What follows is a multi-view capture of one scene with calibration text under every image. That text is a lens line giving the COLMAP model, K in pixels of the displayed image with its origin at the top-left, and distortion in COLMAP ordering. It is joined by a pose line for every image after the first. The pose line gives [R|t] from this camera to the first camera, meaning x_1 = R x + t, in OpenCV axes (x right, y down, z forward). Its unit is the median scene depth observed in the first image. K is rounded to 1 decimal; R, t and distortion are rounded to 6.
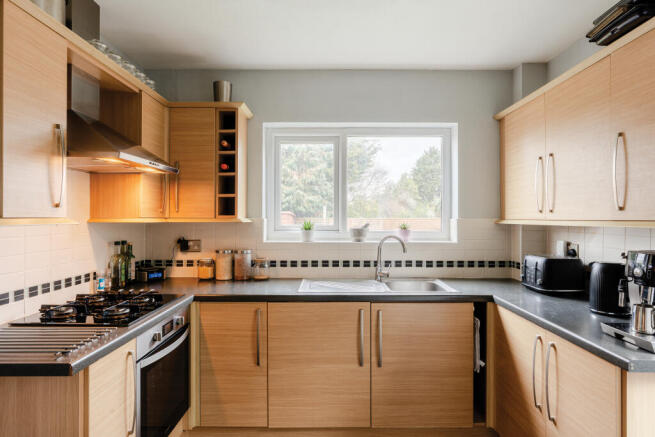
lens RADIAL K [[369.3, 0, 327.5], [0, 369.3, 218.5], [0, 0, 1]] dist [0.001649, 0.000285]
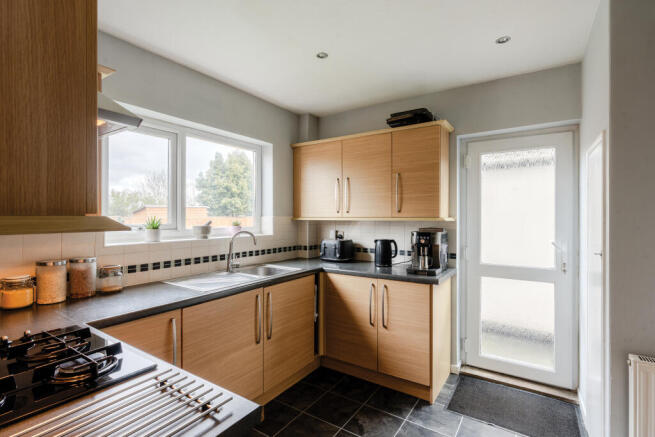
lens RADIAL K [[313.4, 0, 327.5], [0, 313.4, 218.5], [0, 0, 1]] dist [-0.001243, 0.000021]
pose [[0.553835, -0.005316, 0.832609, -0.501633], [0.003190, 0.999986, 0.004263, 0.003014], [-0.832620, 0.000295, 0.553844, 0.228286]]
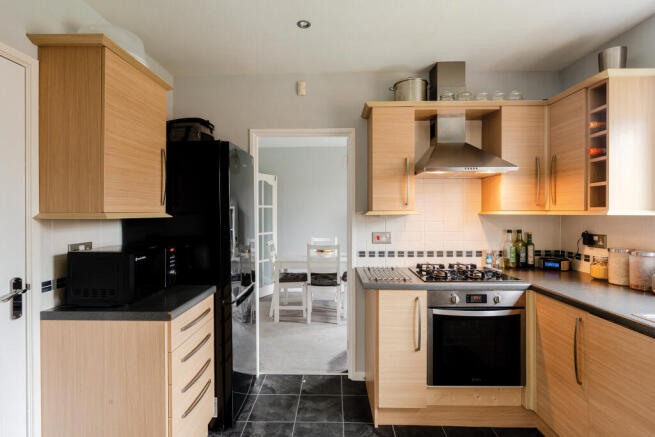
lens RADIAL K [[313.4, 0, 327.5], [0, 313.4, 218.5], [0, 0, 1]] dist [-0.001243, 0.000021]
pose [[0.000287, 0.018141, -0.999835, 0.436449], [0.001479, 0.999834, 0.018142, 0.003265], [0.999999, -0.001484, 0.000260, 0.349545]]
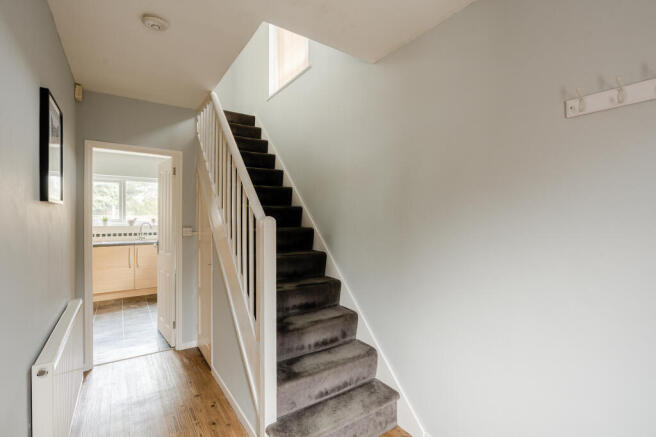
lens RADIAL K [[301.7, 0, 328.0], [0, 301.7, 218.5], [0, 0, 1]] dist [-0.000218, -0.000107]
pose [[0.820449, -0.002918, 0.571712, 0.011760], [-0.001605, 0.999971, 0.007407, 0.000469], [-0.571717, -0.006995, 0.820421, -1.467205]]
